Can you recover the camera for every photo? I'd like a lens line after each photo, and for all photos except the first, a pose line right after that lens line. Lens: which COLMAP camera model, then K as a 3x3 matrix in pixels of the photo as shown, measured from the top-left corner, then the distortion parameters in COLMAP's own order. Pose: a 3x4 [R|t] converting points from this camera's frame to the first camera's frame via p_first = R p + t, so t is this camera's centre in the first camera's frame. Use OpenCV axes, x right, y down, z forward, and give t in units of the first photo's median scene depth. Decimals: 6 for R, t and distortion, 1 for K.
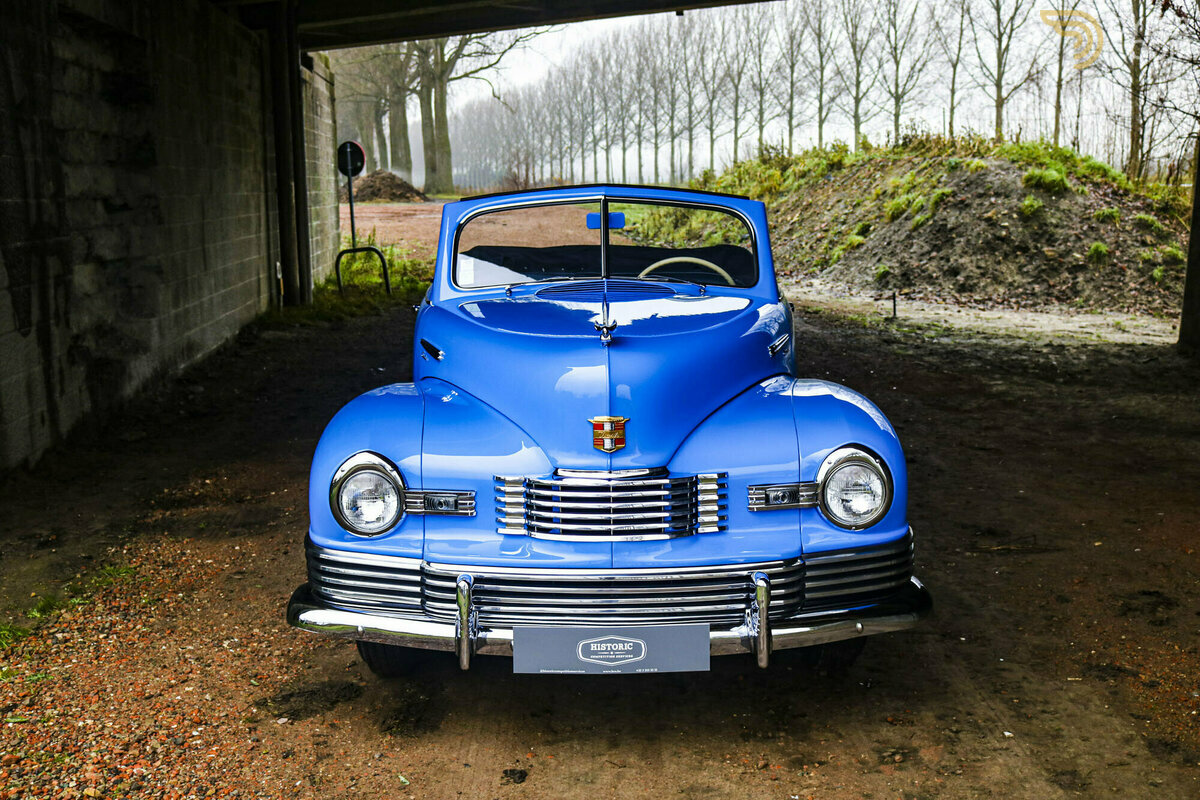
lens RADIAL K [[1442.1, 0, 600.0], [0, 1442.1, 400.0], [0, 0, 1]] dist [-0.077491, 0.023284]
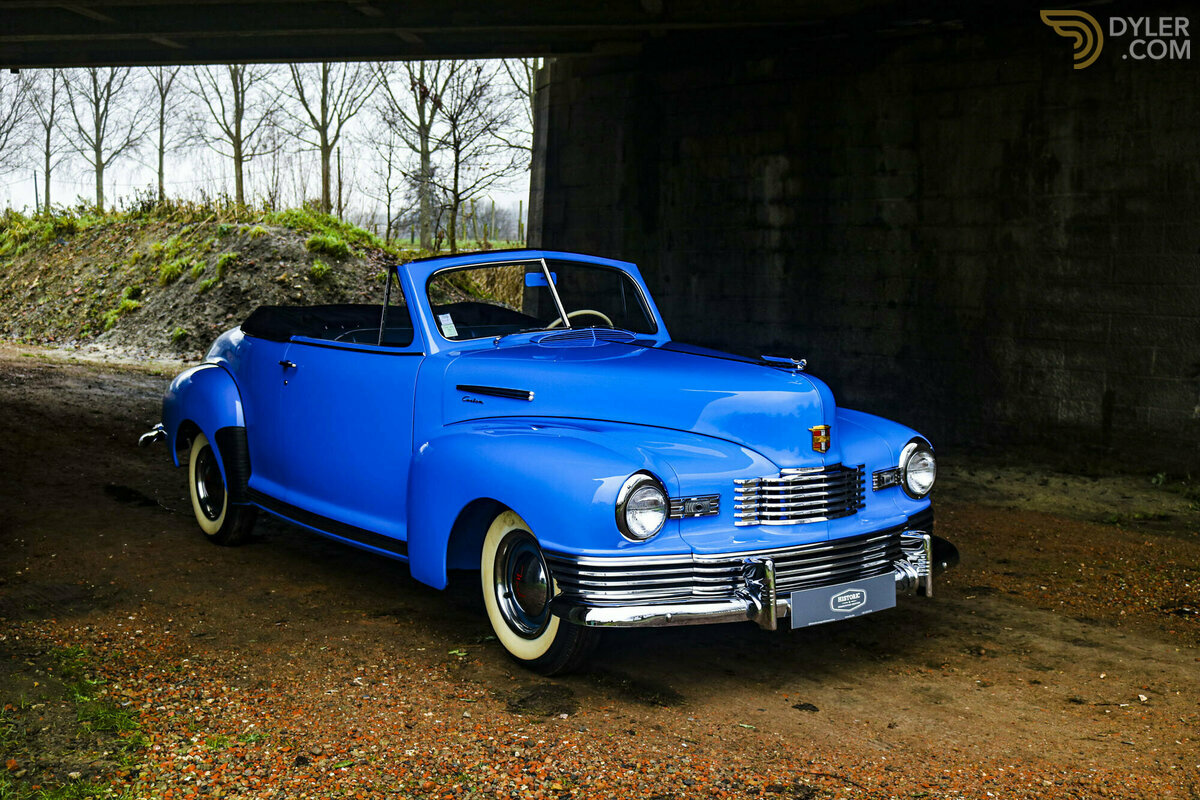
lens RADIAL K [[1442.1, 0, 600.0], [0, 1442.1, 400.0], [0, 0, 1]] dist [-0.077491, 0.023284]
pose [[0.805434, -0.049270, 0.590634, -0.179348], [0.075578, 0.996941, -0.019901, -0.000174], [-0.587847, 0.060668, 0.806694, 0.010312]]
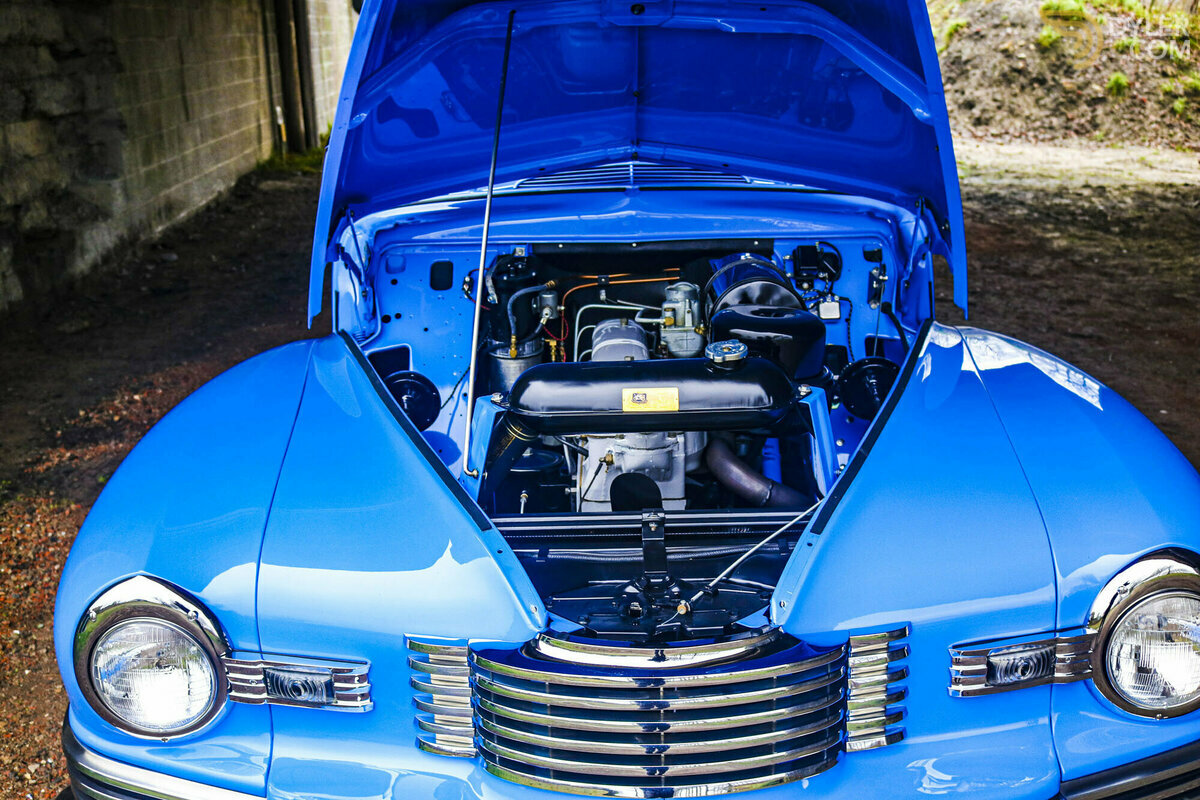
lens RADIAL K [[1263.9, 0, 600.0], [0, 1263.9, 400.0], [0, 0, 1]] dist [-0.115780, 0.110120]
pose [[0.999846, -0.012975, -0.011797, -0.001045], [0.014538, 0.989487, 0.143887, -0.015770], [0.009806, -0.144036, 0.989524, 0.120946]]
